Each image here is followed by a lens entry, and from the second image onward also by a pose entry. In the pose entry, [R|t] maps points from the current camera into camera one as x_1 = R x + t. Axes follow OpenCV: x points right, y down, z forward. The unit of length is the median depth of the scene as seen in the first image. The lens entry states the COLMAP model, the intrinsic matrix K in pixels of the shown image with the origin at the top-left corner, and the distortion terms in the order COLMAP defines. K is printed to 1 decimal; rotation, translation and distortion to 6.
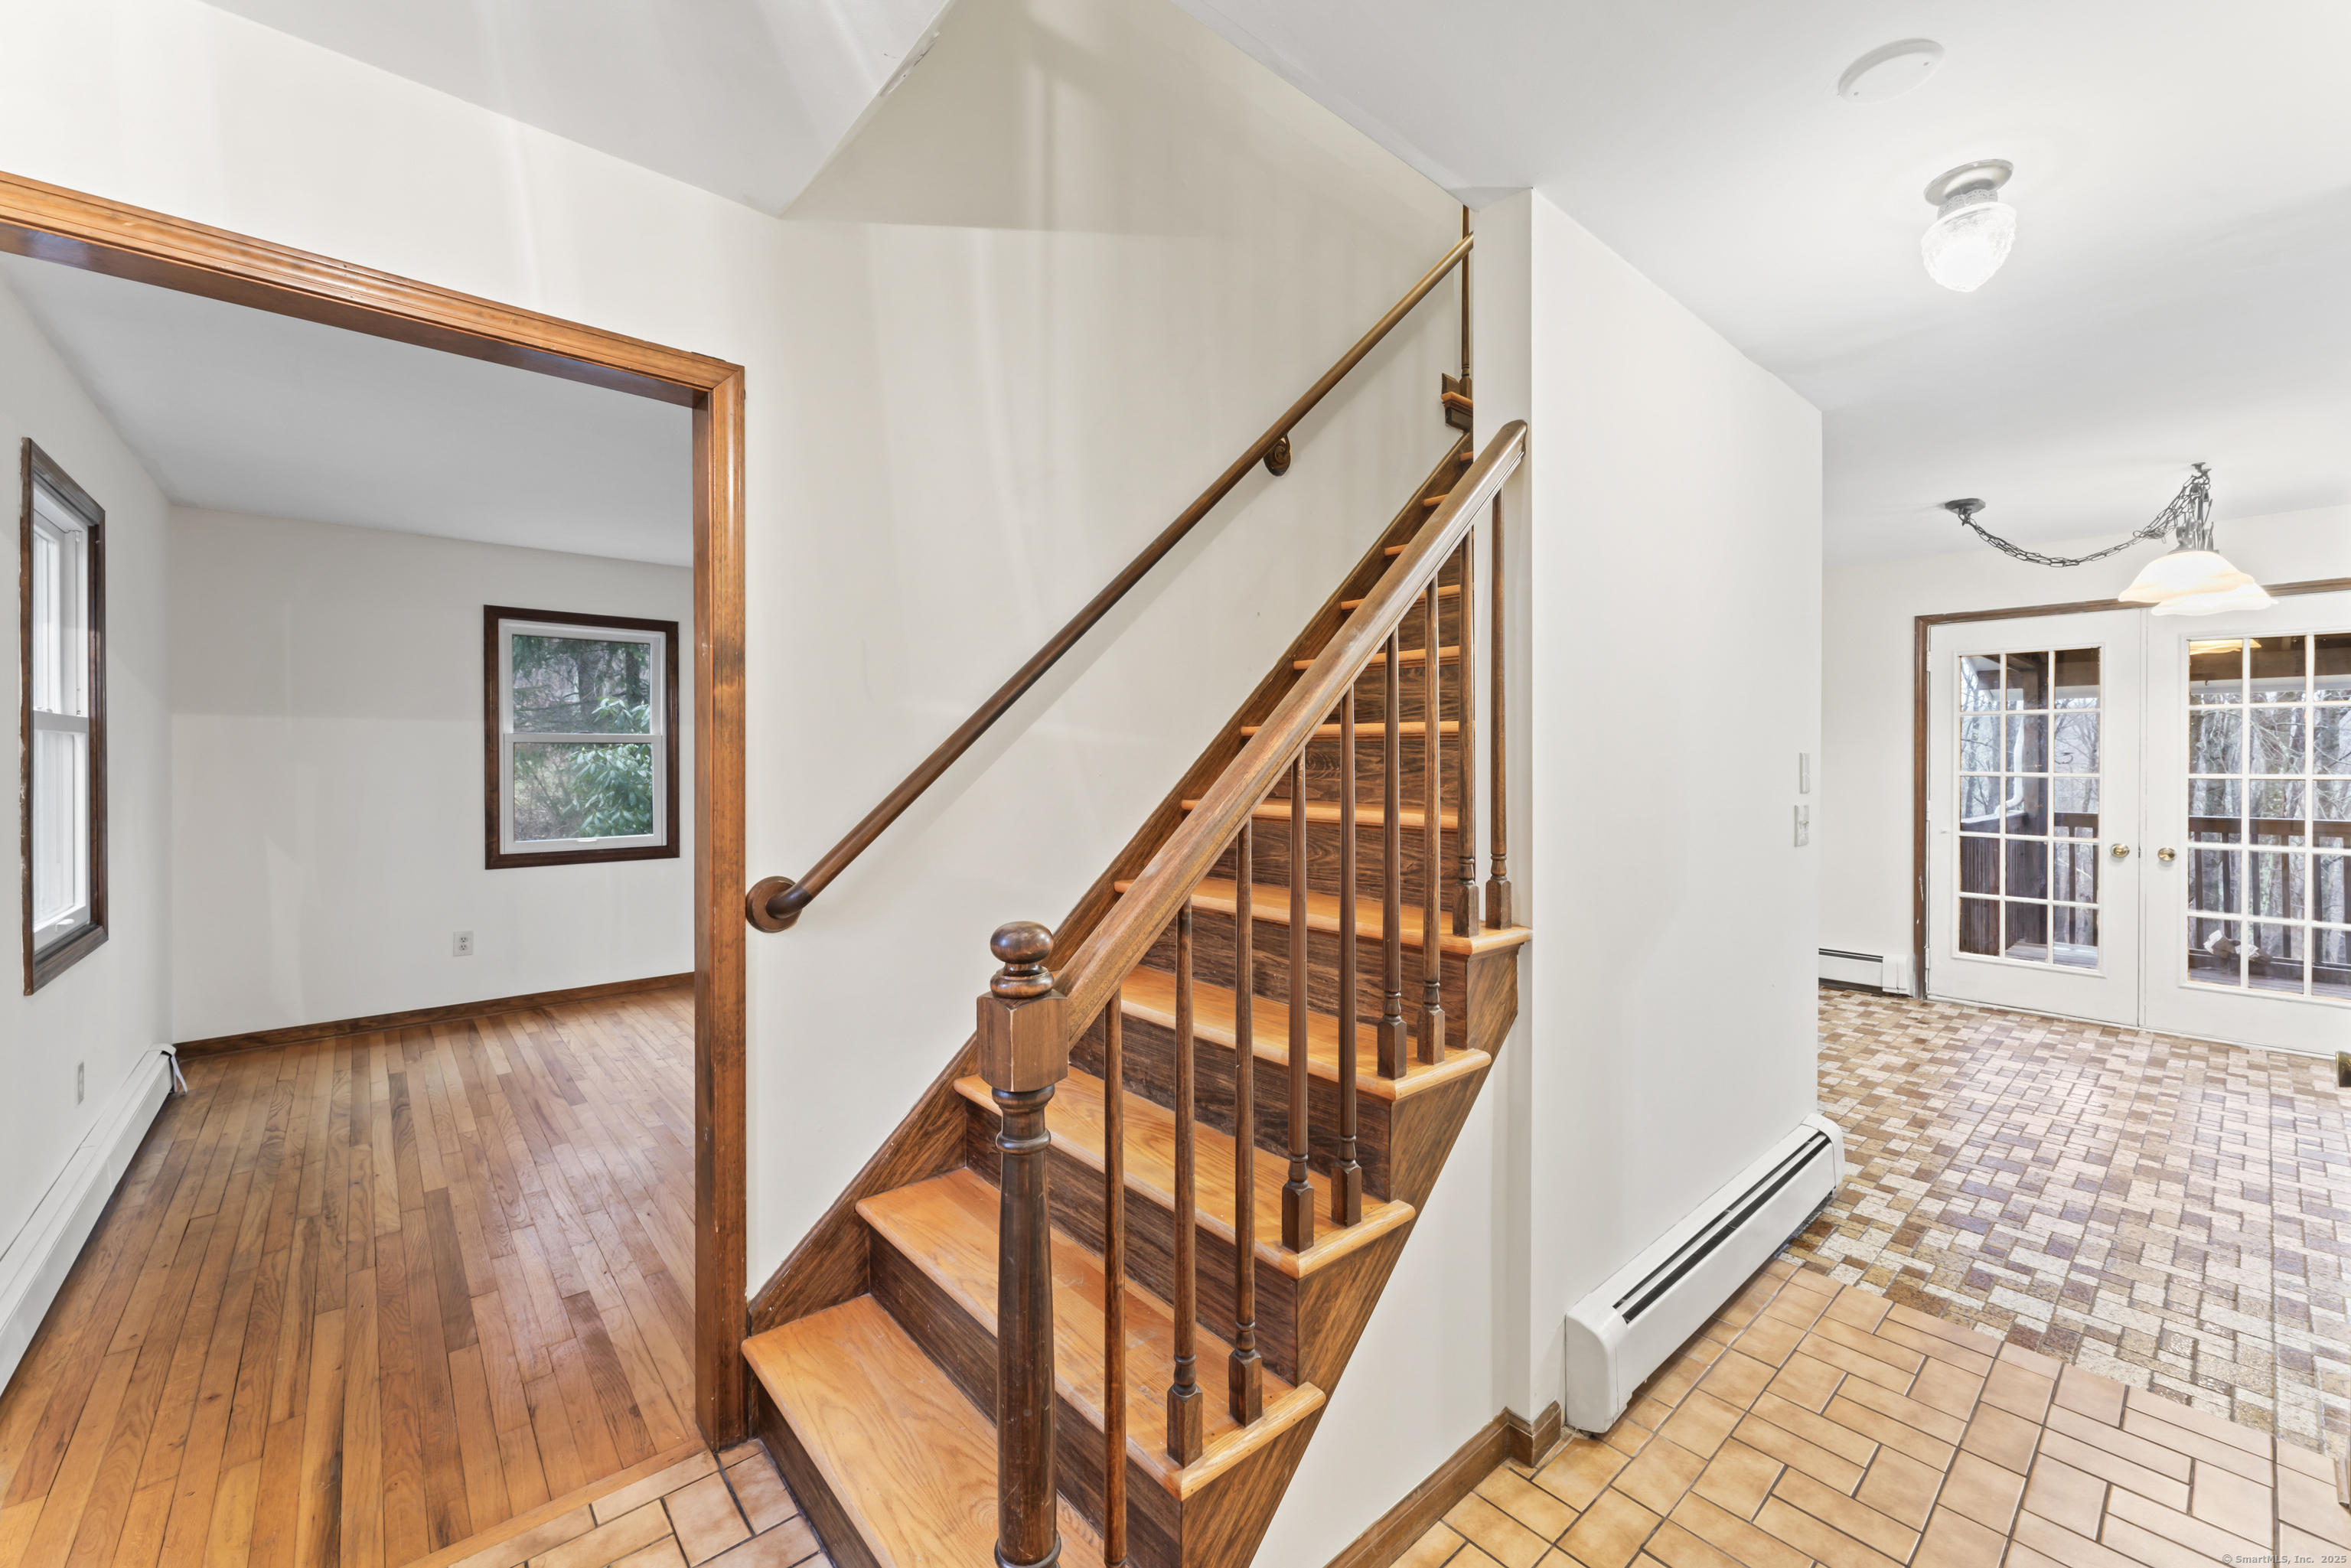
lens RADIAL K [[939.3, 0, 1170.2], [0, 939.3, 760.5], [0, 0, 1]] dist [0.001972, -0.000710]
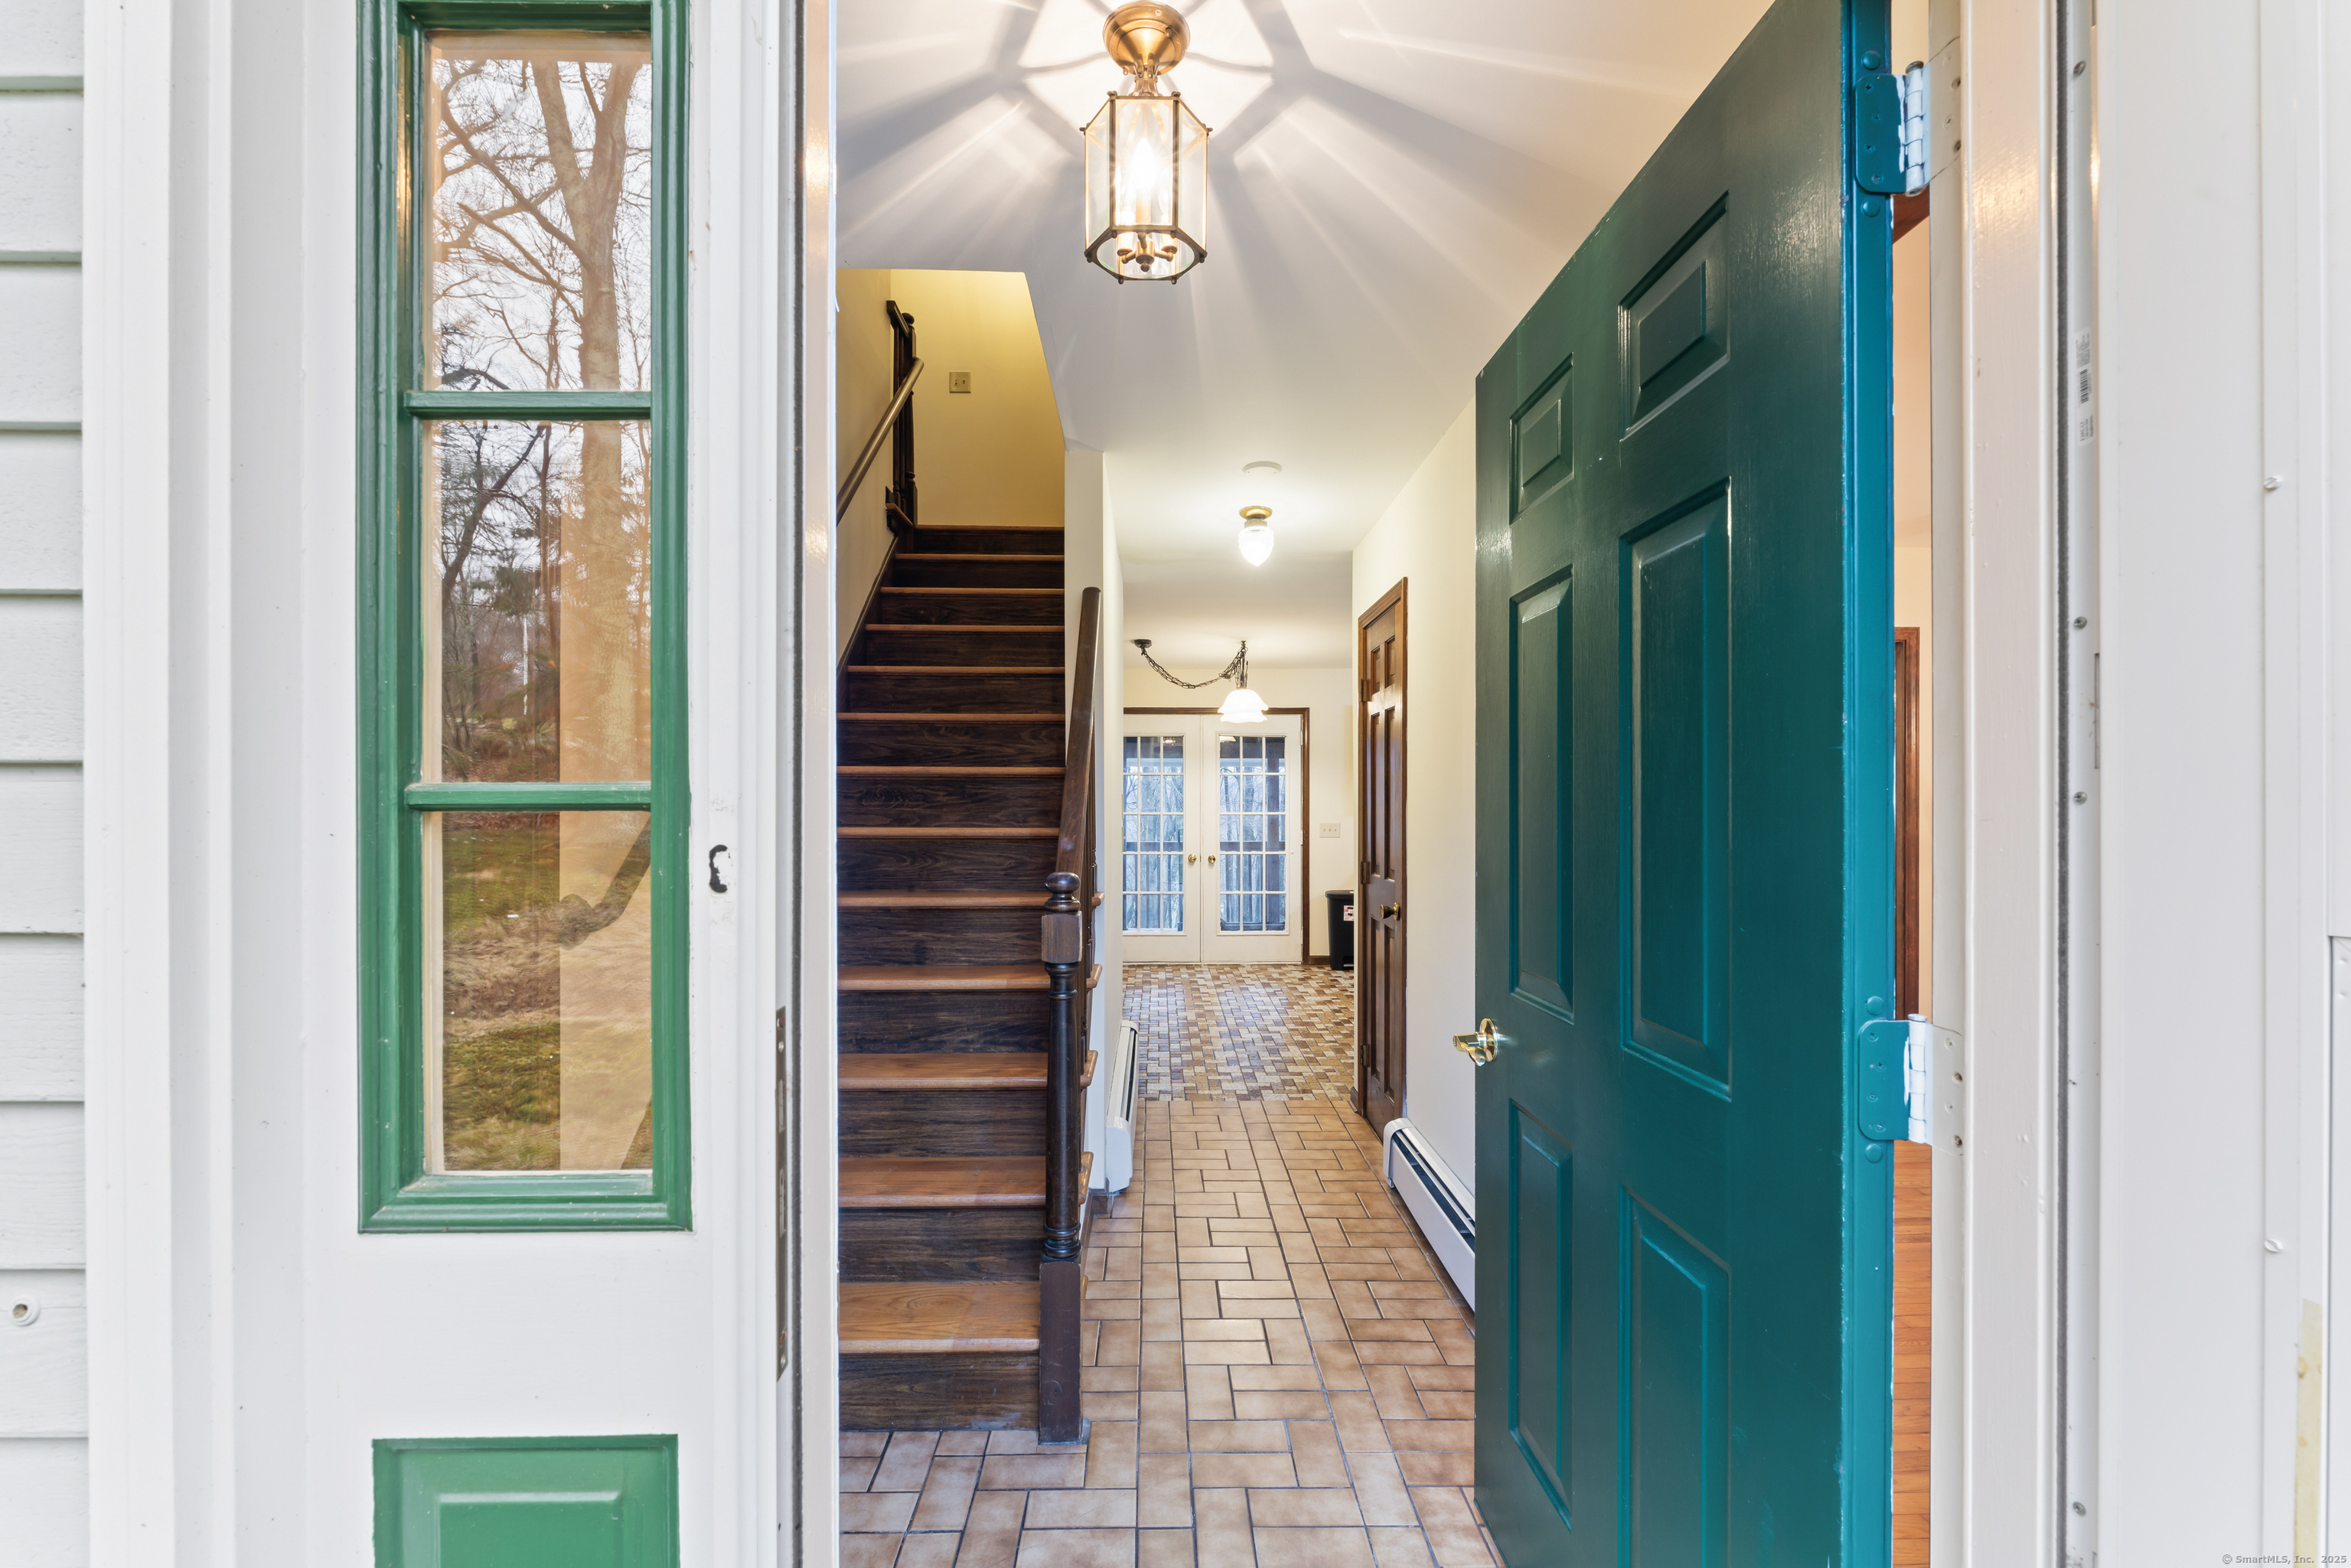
lens RADIAL K [[939.3, 0, 1184.2], [0, 939.3, 803.4], [0, 0, 1]] dist [0.001972, -0.000710]
pose [[0.644782, 0.002069, 0.764363, -0.565538], [0.006565, 0.999944, -0.008245, 0.024724], [-0.764338, 0.010334, 0.644733, -0.134325]]
